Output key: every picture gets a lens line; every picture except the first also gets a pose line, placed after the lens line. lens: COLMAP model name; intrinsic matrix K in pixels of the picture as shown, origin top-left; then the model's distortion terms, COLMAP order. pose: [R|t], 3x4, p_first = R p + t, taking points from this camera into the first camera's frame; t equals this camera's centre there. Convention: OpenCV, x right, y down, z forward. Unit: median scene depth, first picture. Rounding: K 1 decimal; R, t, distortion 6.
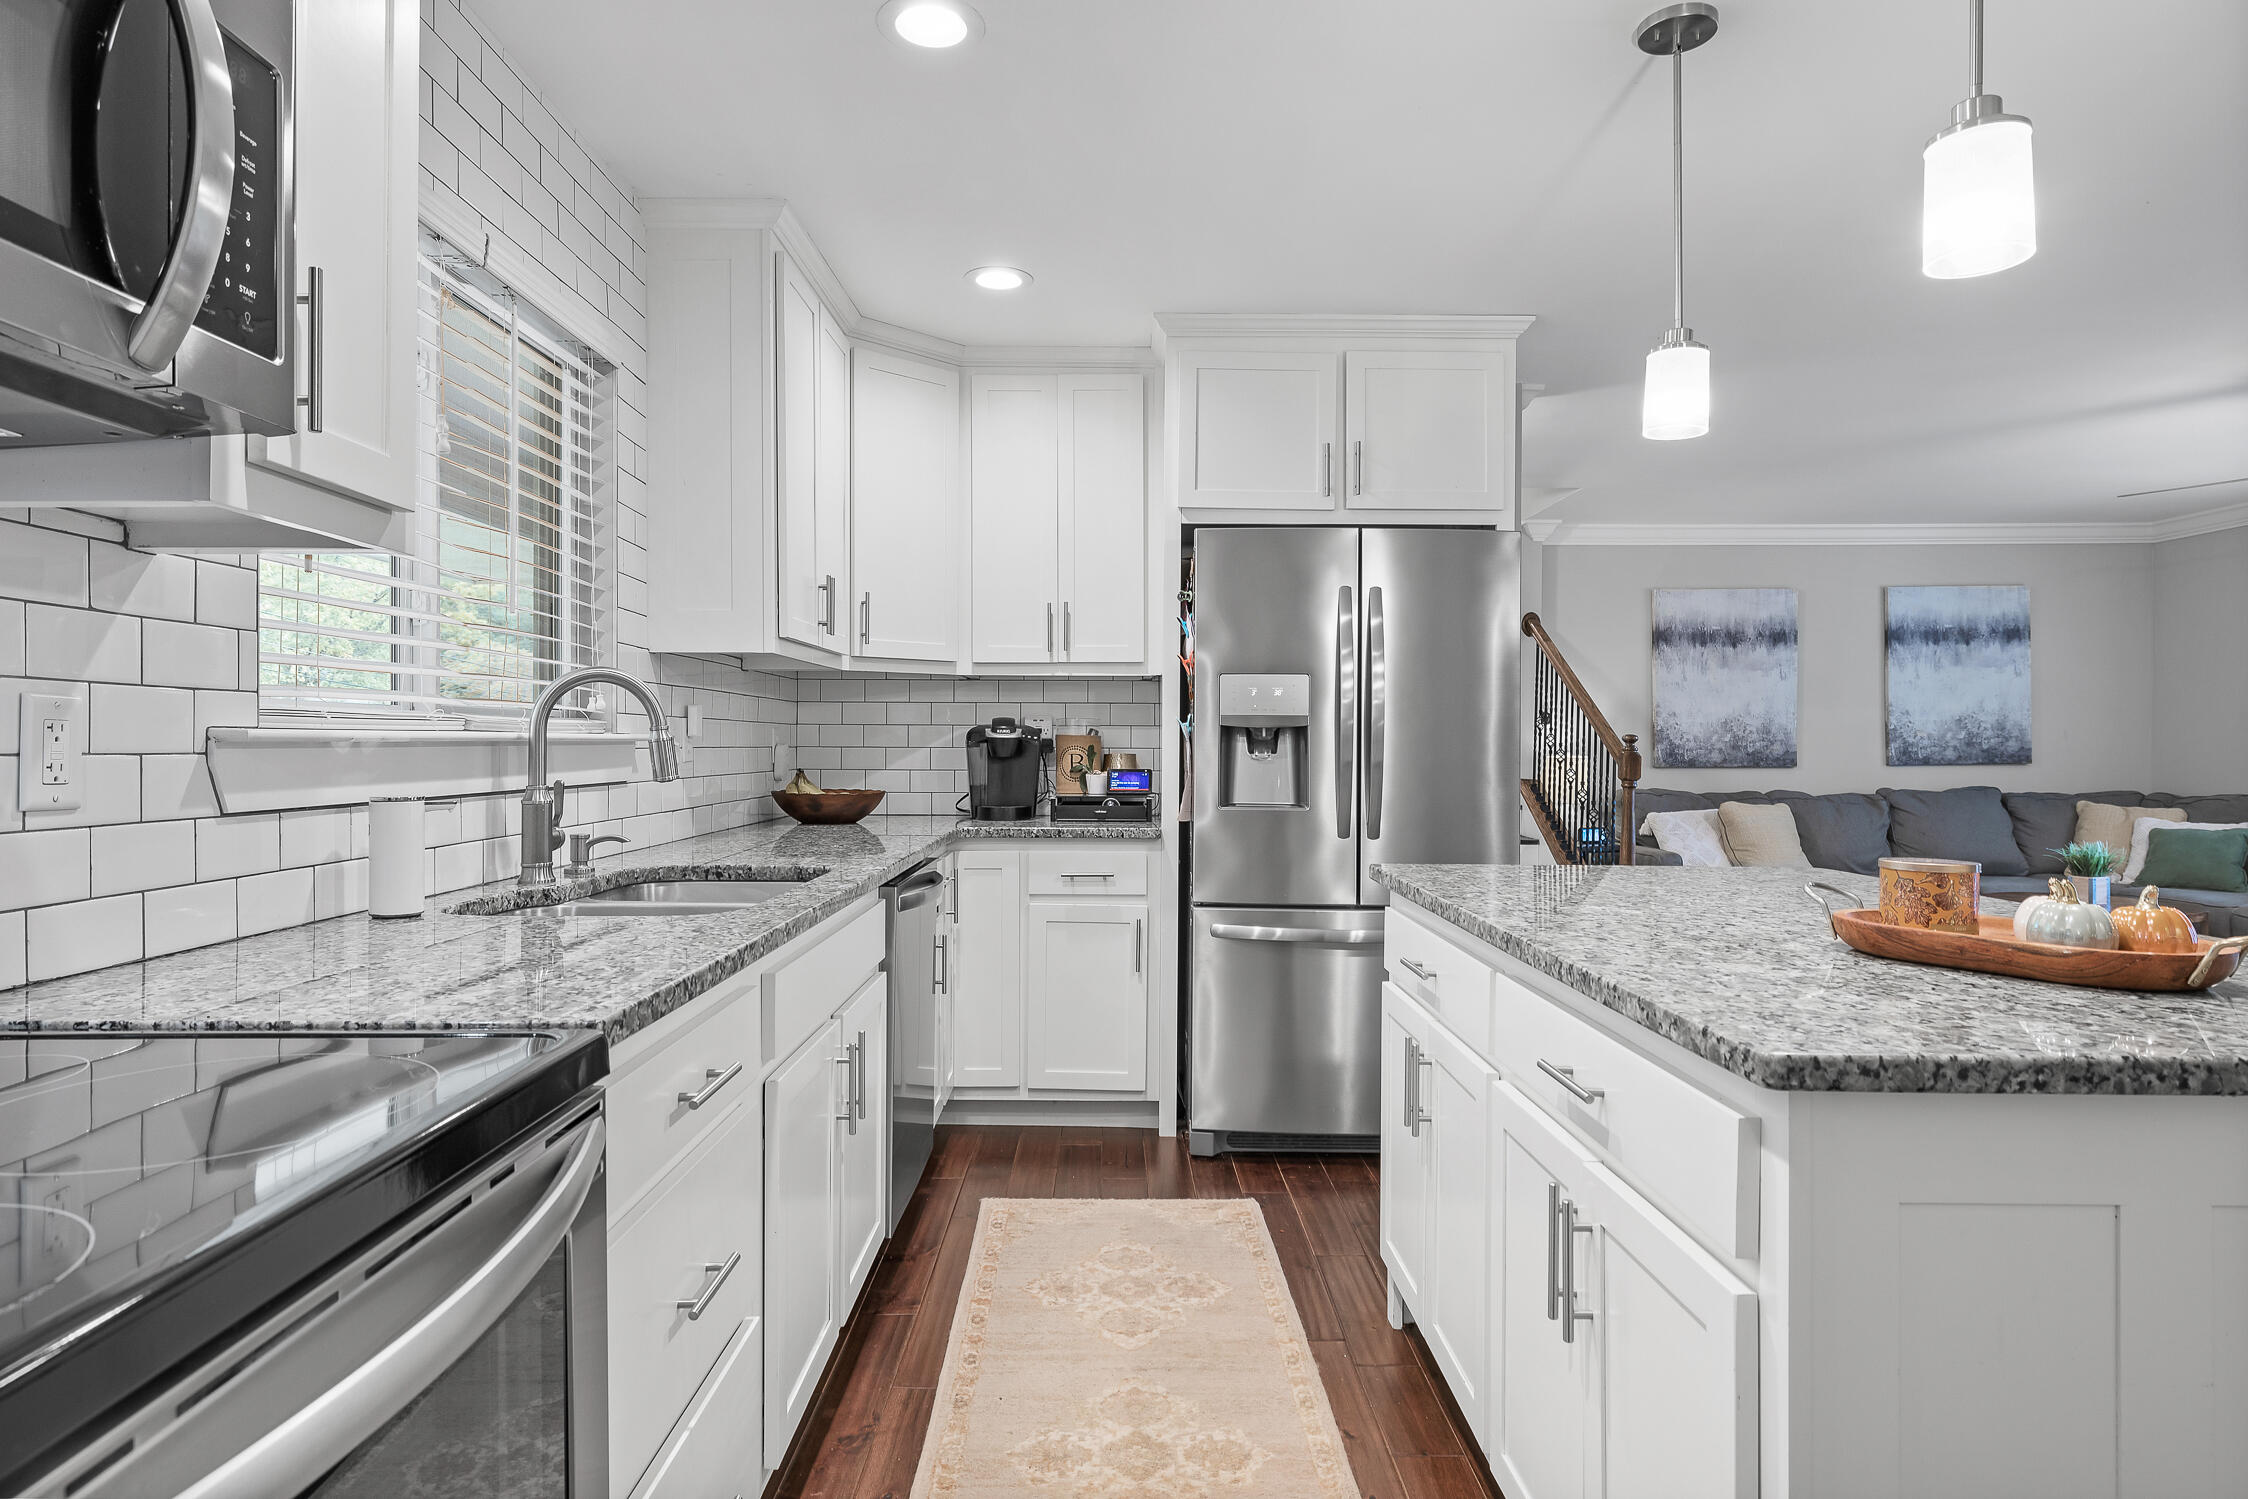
lens RADIAL K [[1259.7, 0, 1112.2], [0, 1259.7, 738.6], [0, 0, 1]] dist [0.002586, 0.000731]
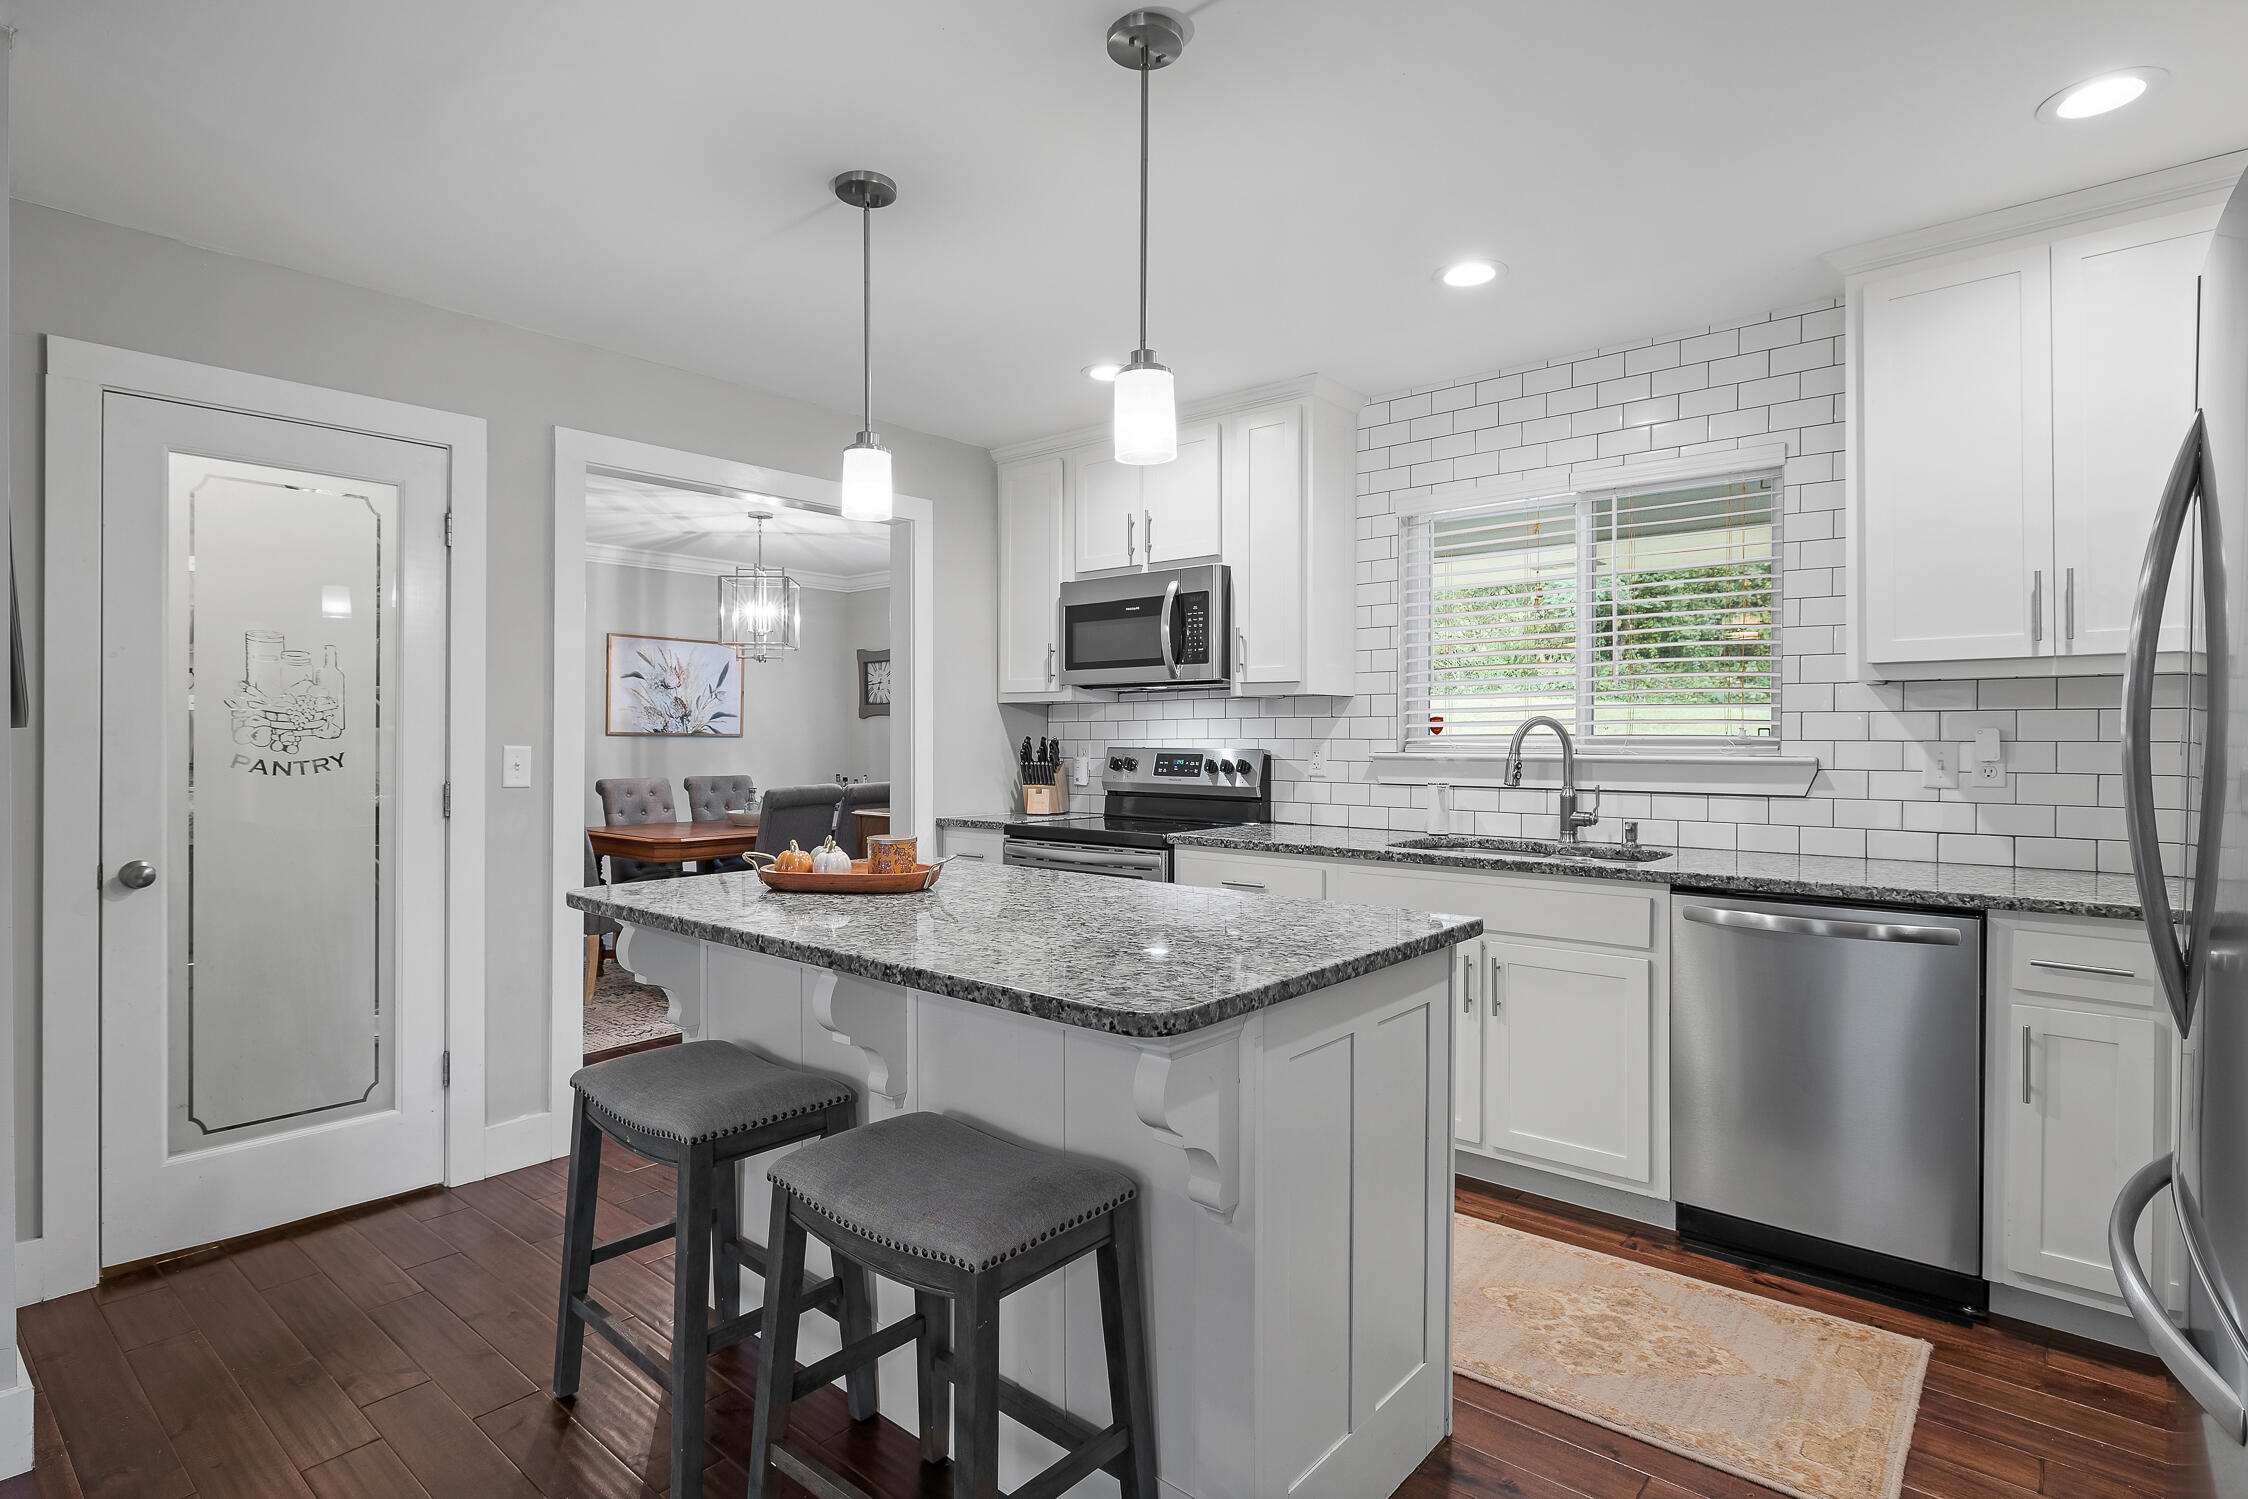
lens RADIAL K [[1133.8, 0, 1119.9], [0, 1133.8, 740.6], [0, 0, 1]] dist [-0.006429, 0.000233]
pose [[-0.651294, -0.001094, -0.758825, 0.701716], [-0.000926, 0.999999, -0.000647, -0.014854], [0.758825, 0.000281, -0.651294, 0.972939]]
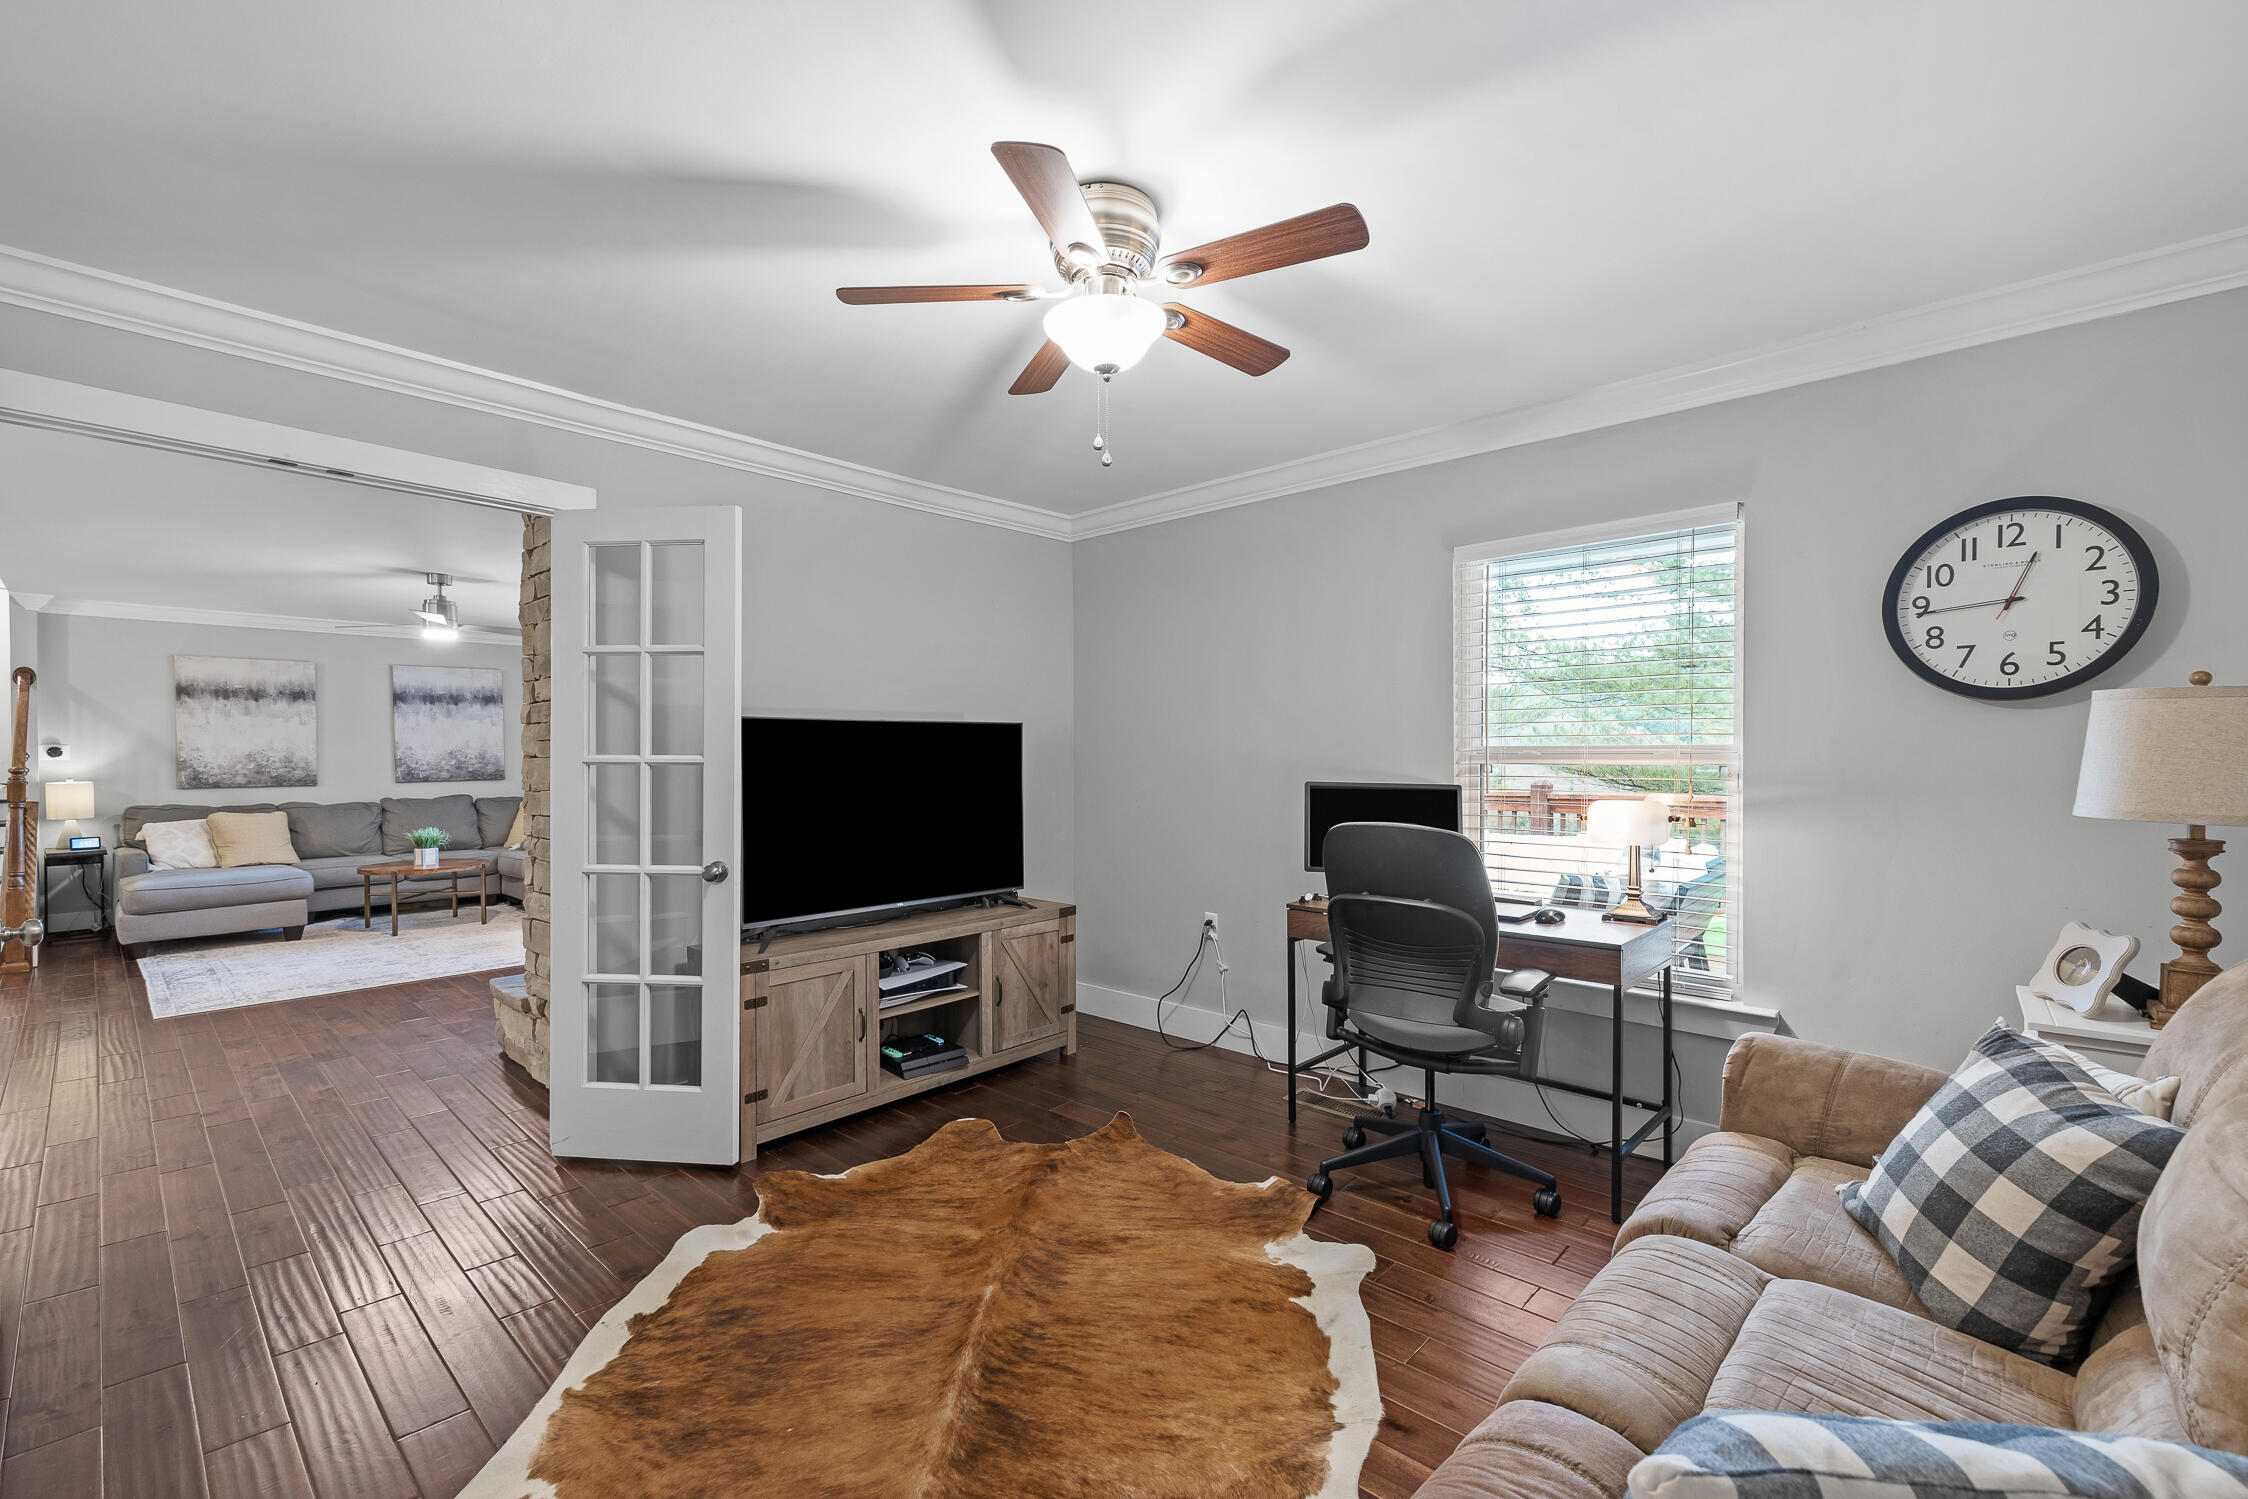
lens RADIAL K [[953.7, 0, 1126.5], [0, 953.7, 755.1], [0, 0, 1]] dist [0.000640, -0.000071]
pose [[0.680115, -0.006041, 0.733080, 0.777397], [0.019486, 0.999762, -0.009839, 0.033533], [-0.732846, 0.020976, 0.680071, -0.867552]]
